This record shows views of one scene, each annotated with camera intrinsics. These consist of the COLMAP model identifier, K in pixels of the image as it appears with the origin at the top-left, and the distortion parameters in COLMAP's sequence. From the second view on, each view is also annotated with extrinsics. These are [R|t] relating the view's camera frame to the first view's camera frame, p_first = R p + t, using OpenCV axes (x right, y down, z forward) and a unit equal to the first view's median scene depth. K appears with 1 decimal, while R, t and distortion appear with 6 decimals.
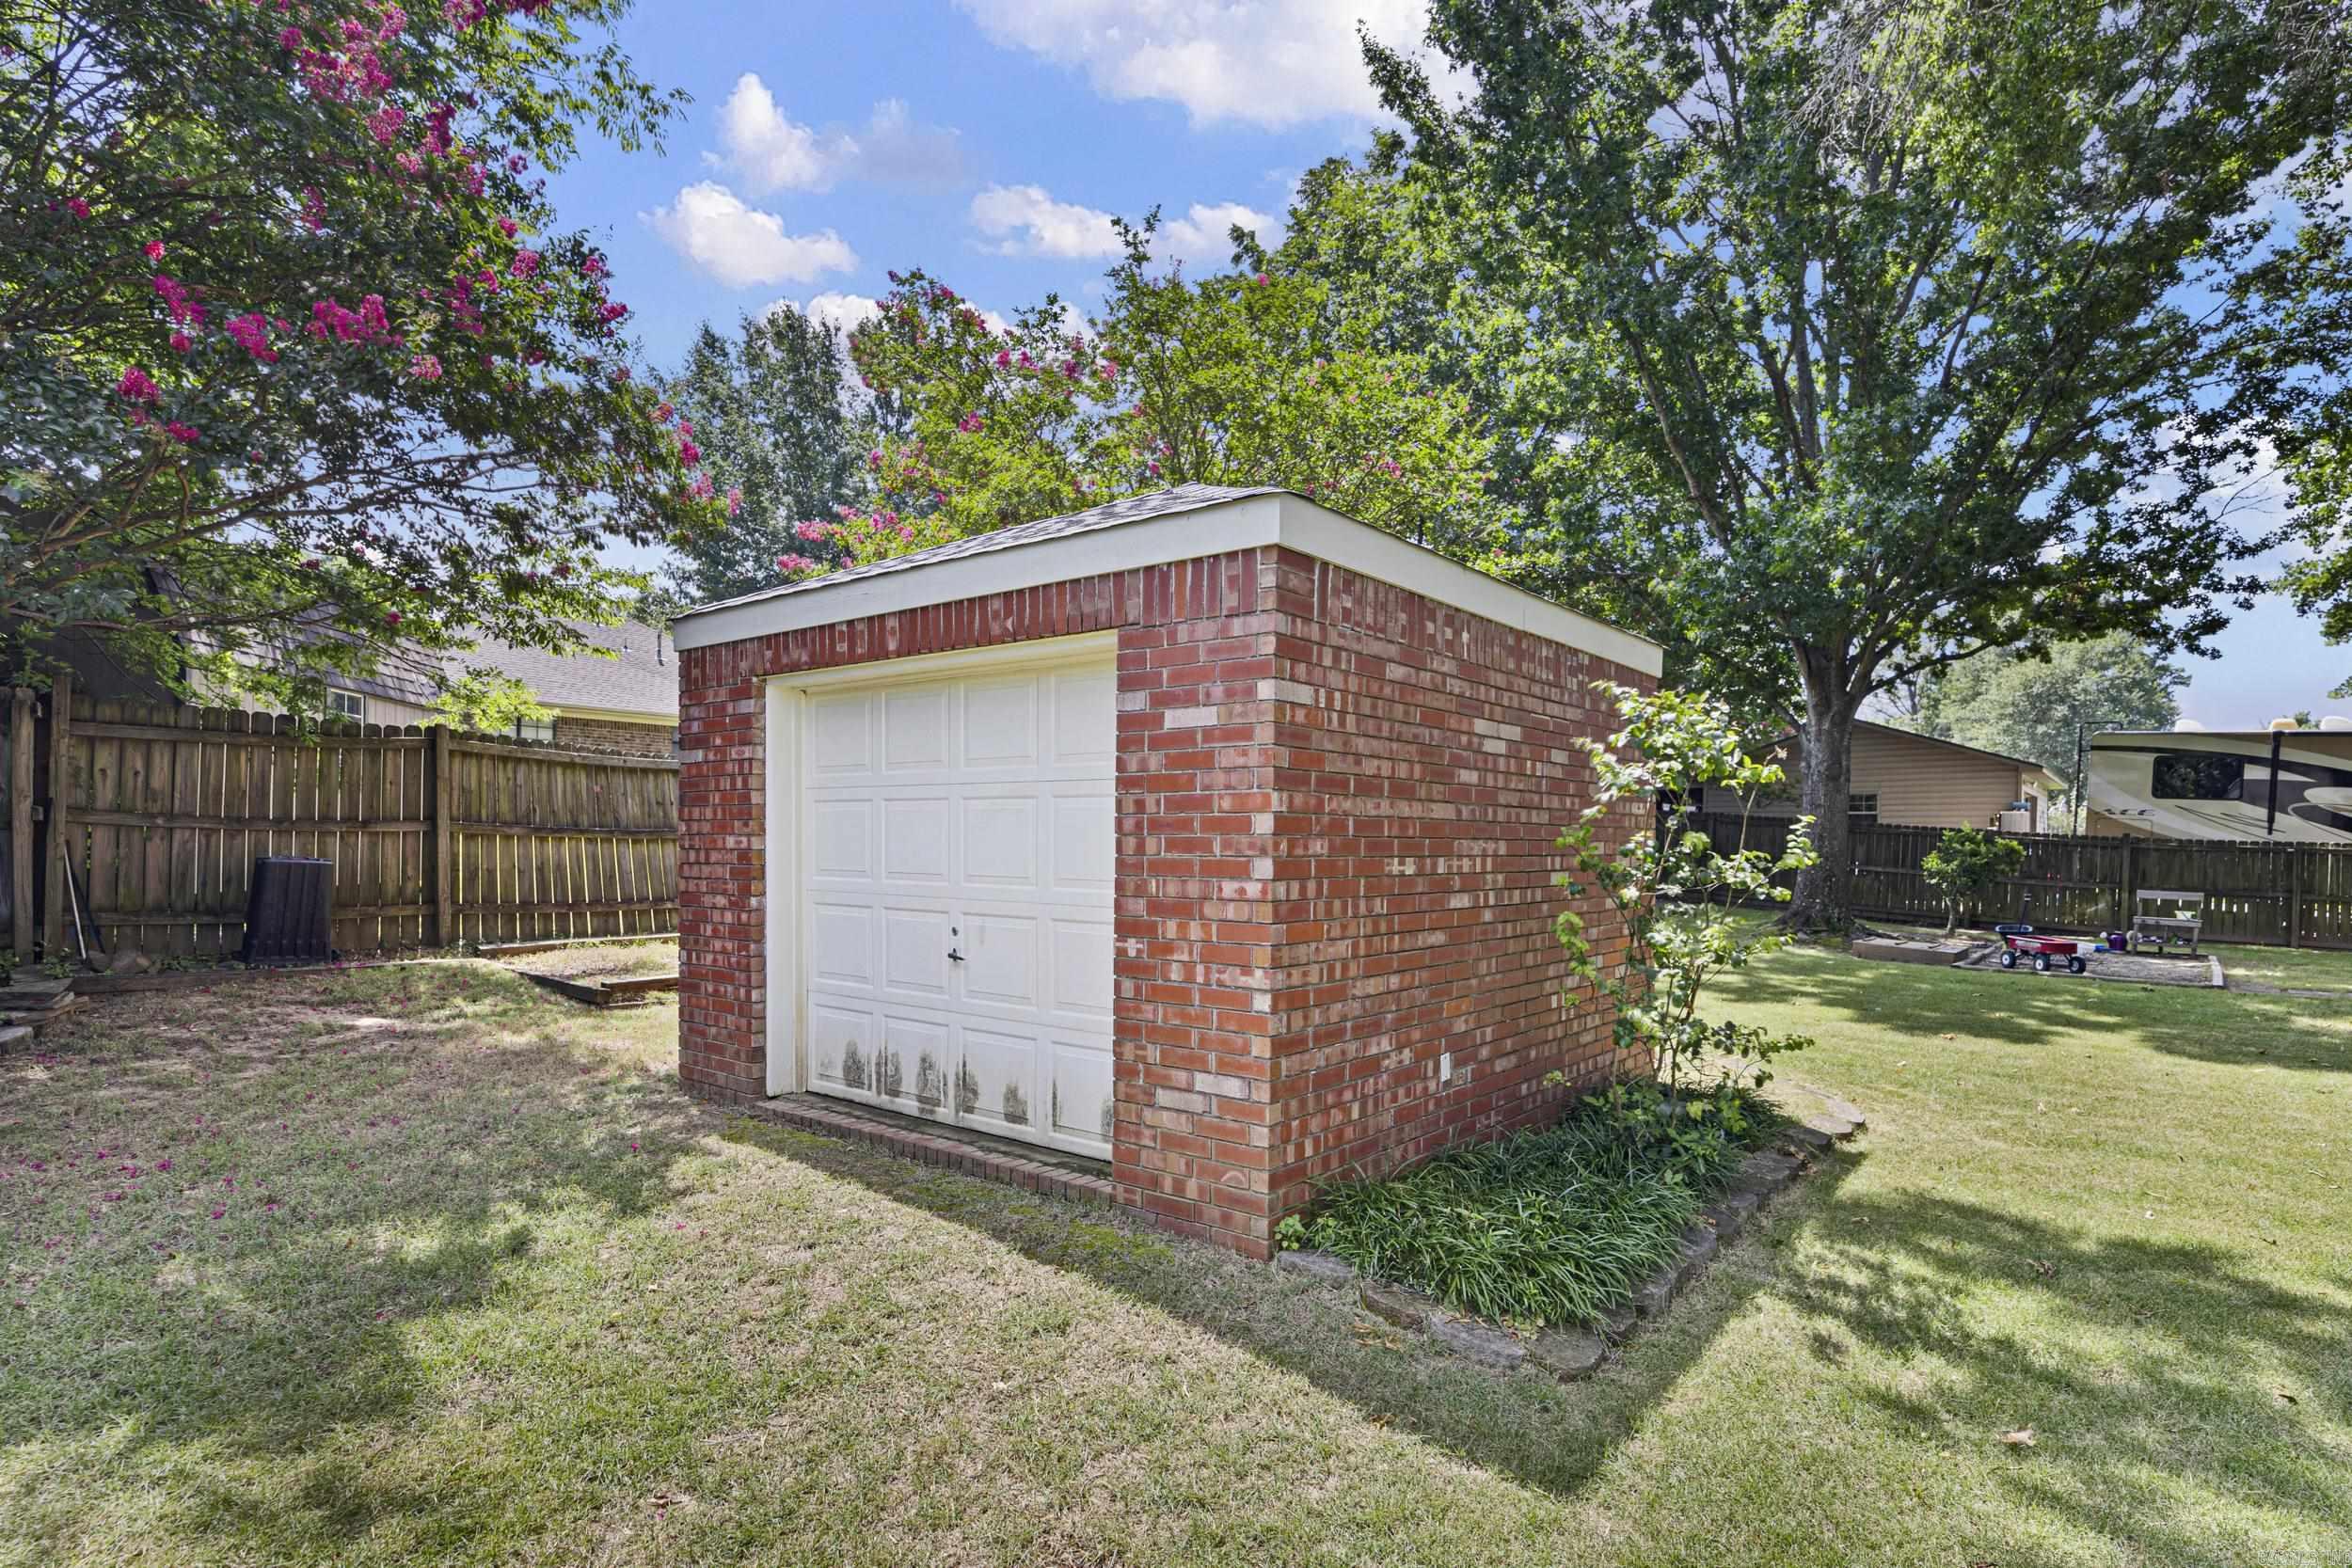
lens RADIAL K [[1141.4, 0, 1124.5], [0, 1141.4, 865.2], [0, 0, 1]] dist [-0.001062, -0.001201]
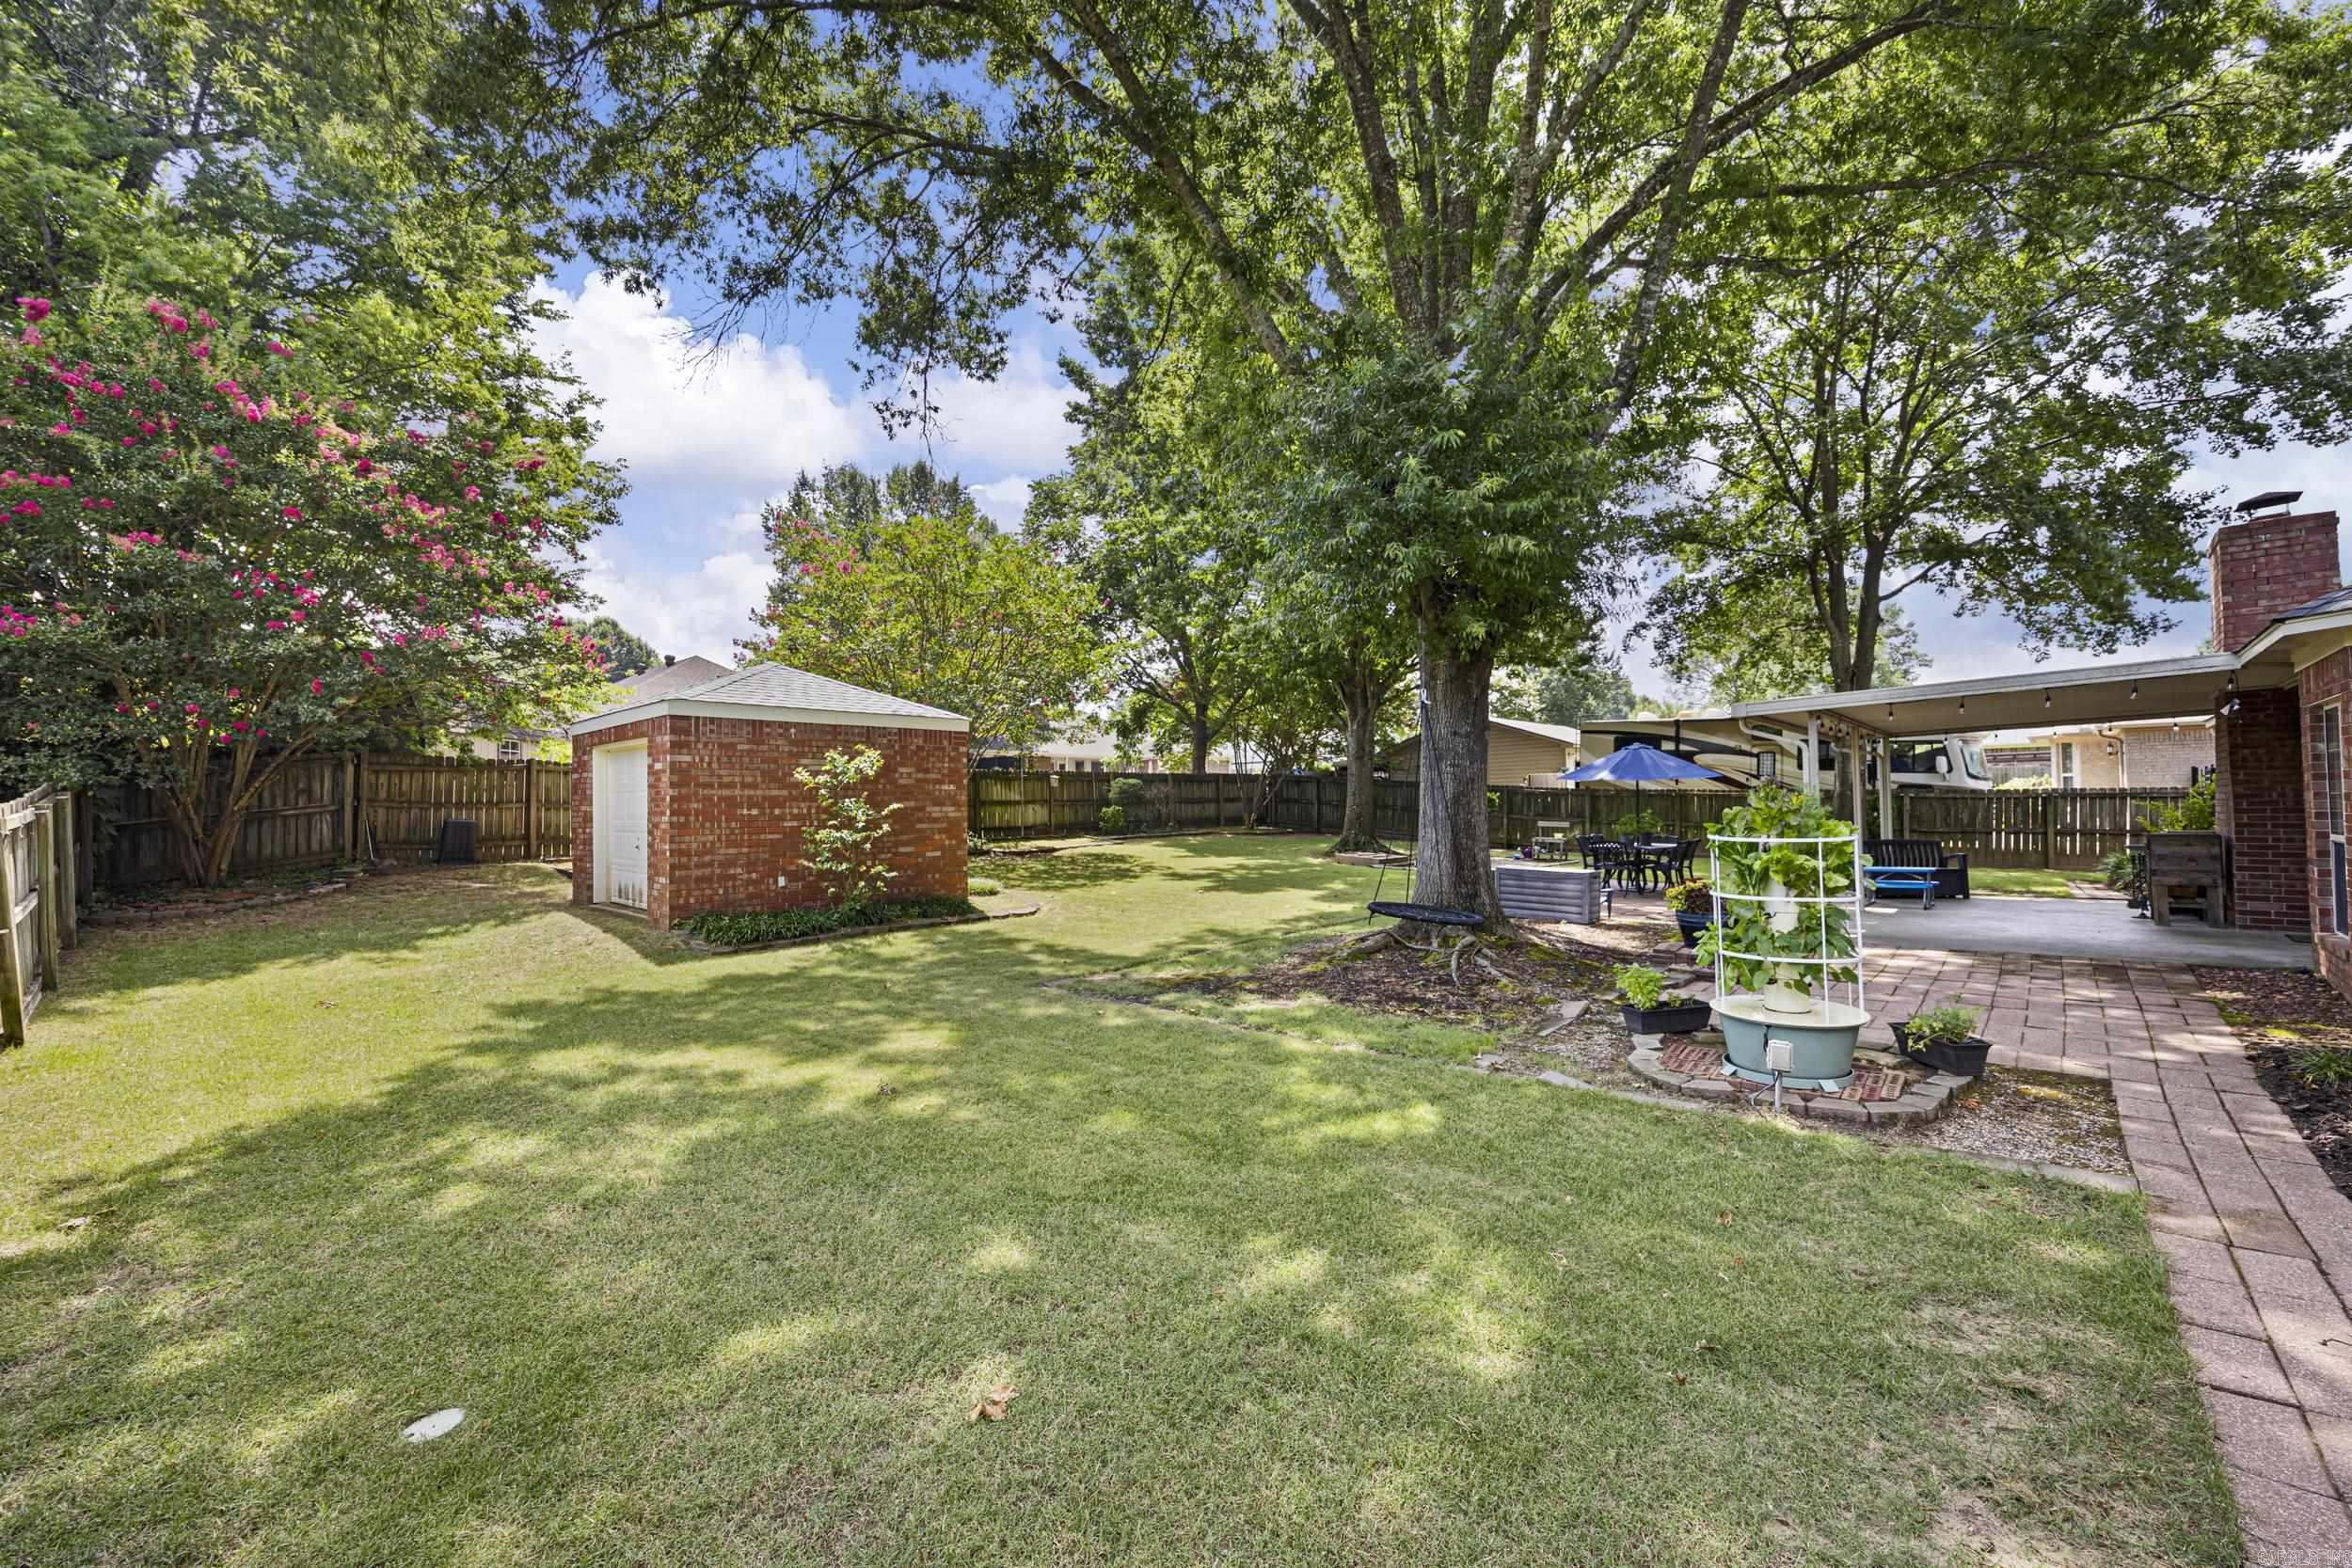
lens RADIAL K [[970.5, 0, 1175.3], [0, 970.5, 788.1], [0, 0, 1]] dist [-0.002389, 0.000128]
pose [[0.994419, -0.022861, -0.102998, 0.573343], [0.018852, 0.999033, -0.039728, 0.022160], [0.103807, 0.037565, 0.993888, -0.501696]]
